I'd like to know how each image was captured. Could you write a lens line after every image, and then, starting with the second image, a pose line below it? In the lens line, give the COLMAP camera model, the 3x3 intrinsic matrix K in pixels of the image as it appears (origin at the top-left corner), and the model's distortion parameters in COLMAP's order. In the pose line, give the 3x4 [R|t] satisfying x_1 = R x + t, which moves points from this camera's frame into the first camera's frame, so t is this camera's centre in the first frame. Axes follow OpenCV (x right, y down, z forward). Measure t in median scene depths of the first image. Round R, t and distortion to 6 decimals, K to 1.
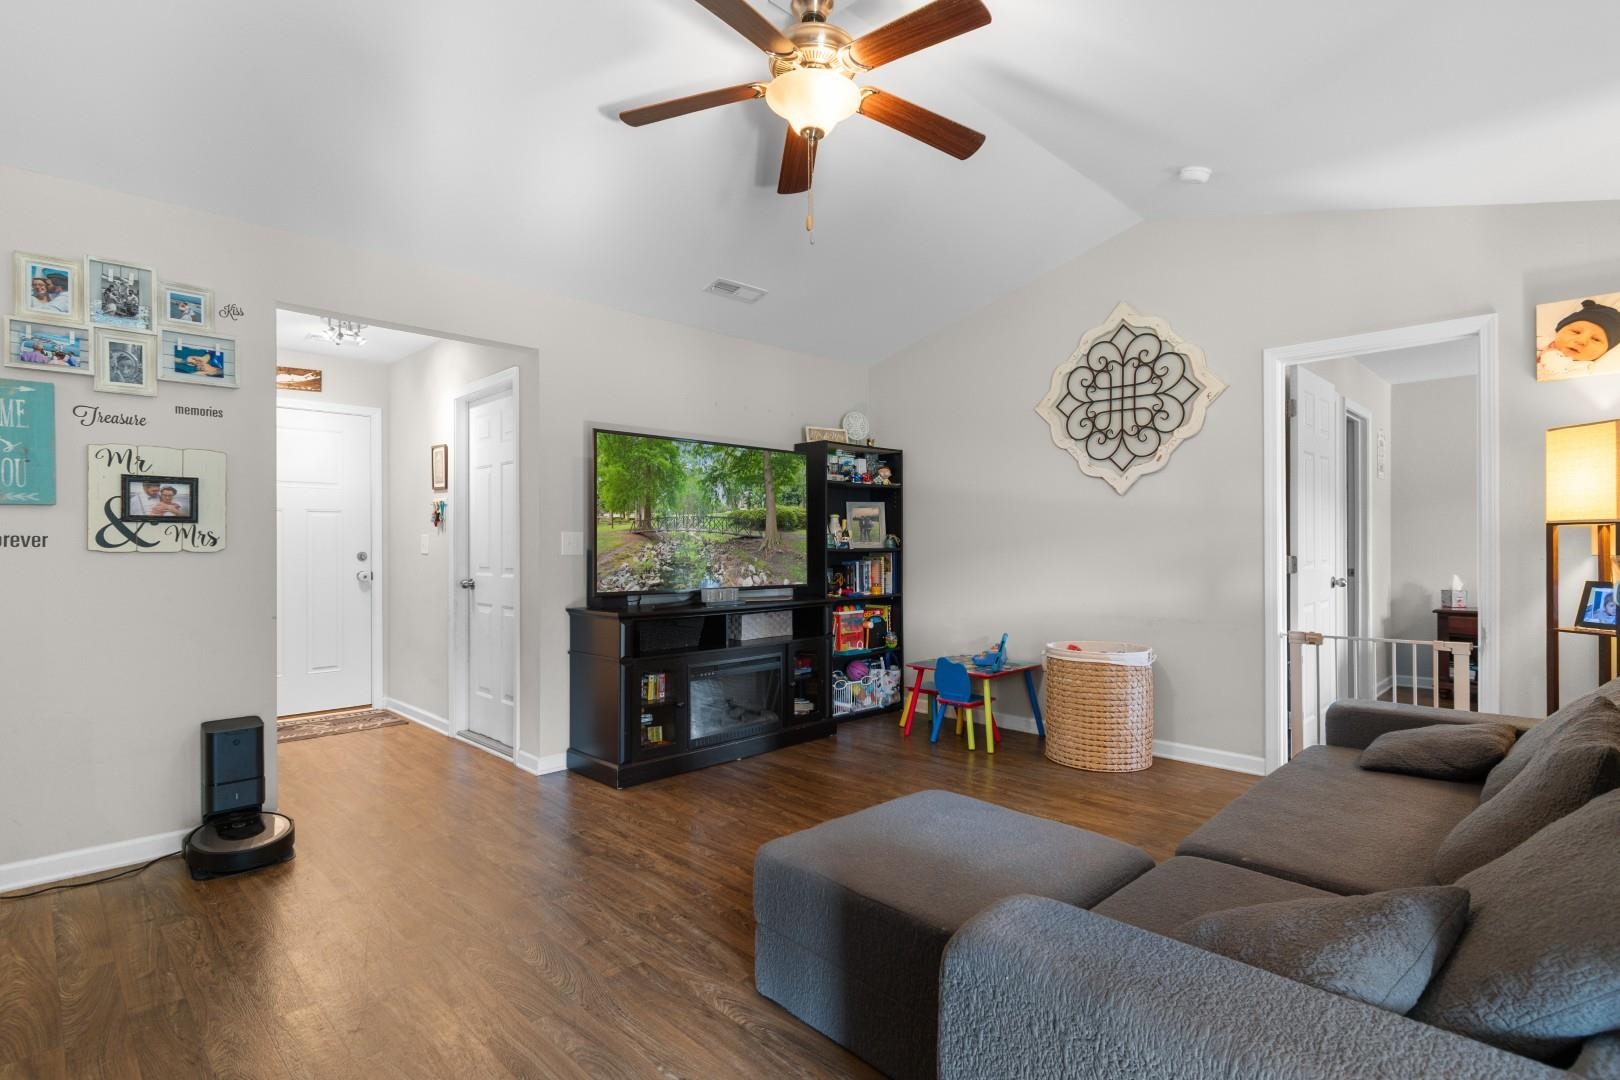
lens RADIAL K [[791.1, 0, 813.2], [0, 791.1, 545.4], [0, 0, 1]] dist [0.002750, -0.001937]
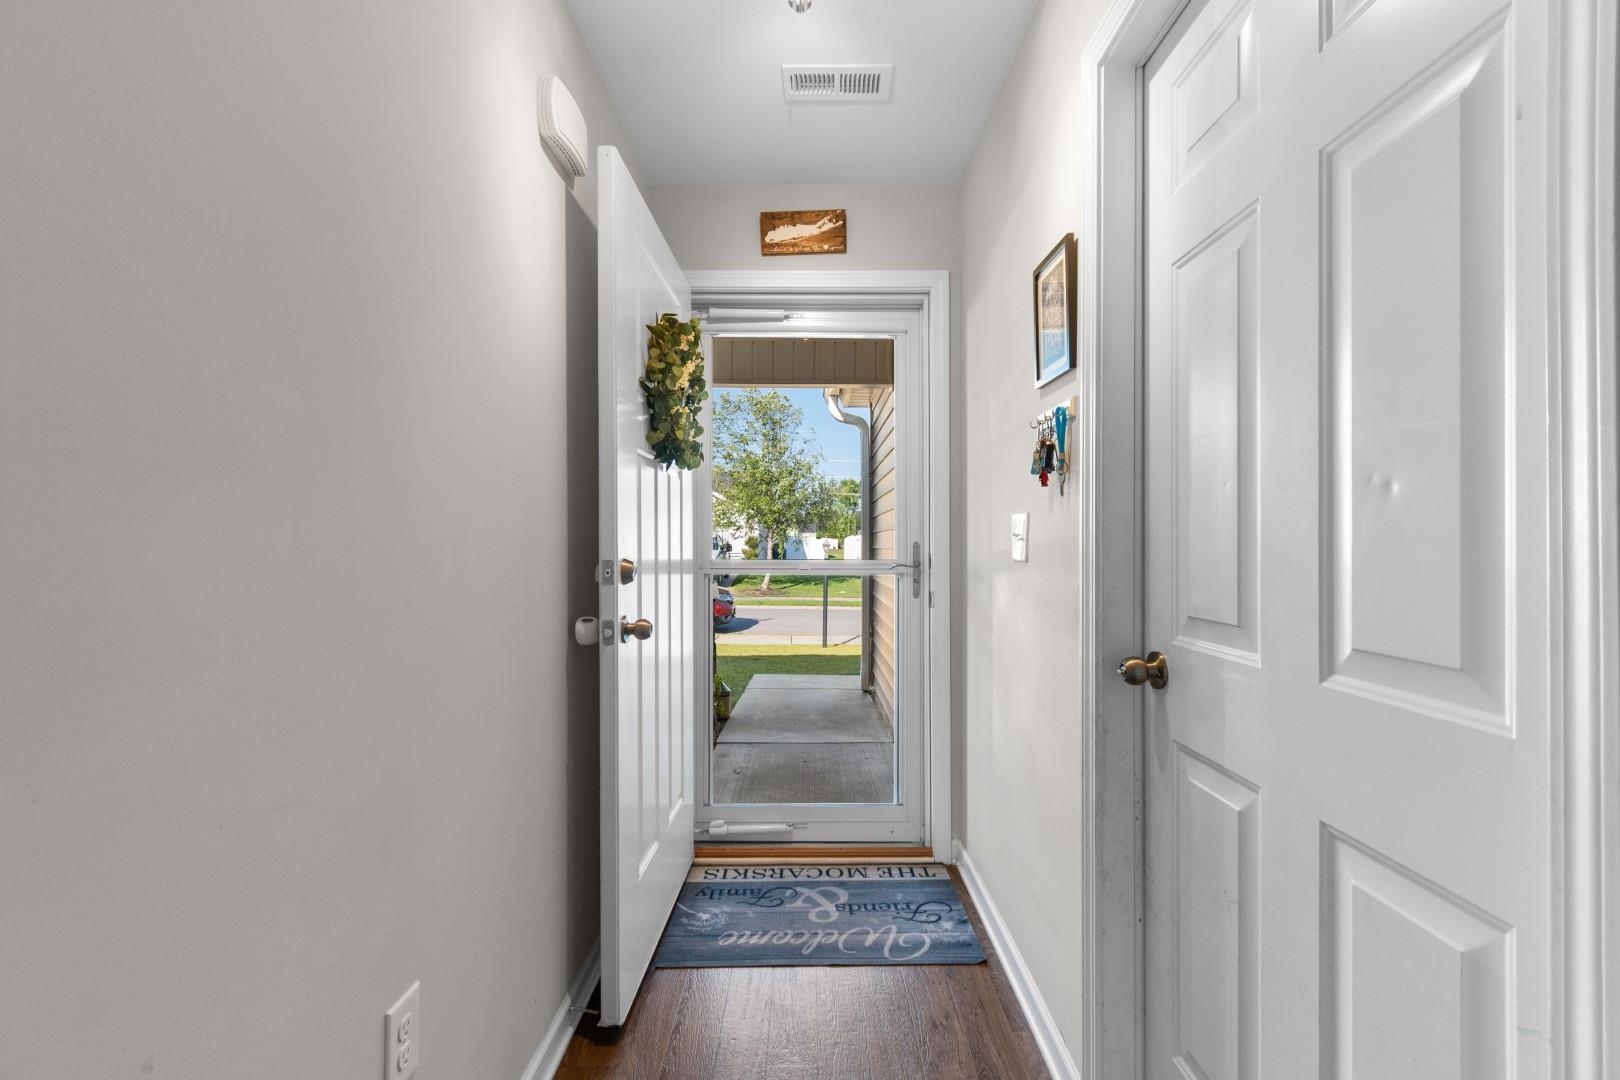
lens RADIAL K [[715.5, 0, 808.7], [0, 715.5, 535.5], [0, 0, 1]] dist [0.007181, -0.003956]
pose [[0.710843, 0.001361, -0.703349, -0.328438], [-0.000375, 0.999999, 0.001557, -0.001426], [0.703350, -0.000843, 0.710843, 0.704003]]
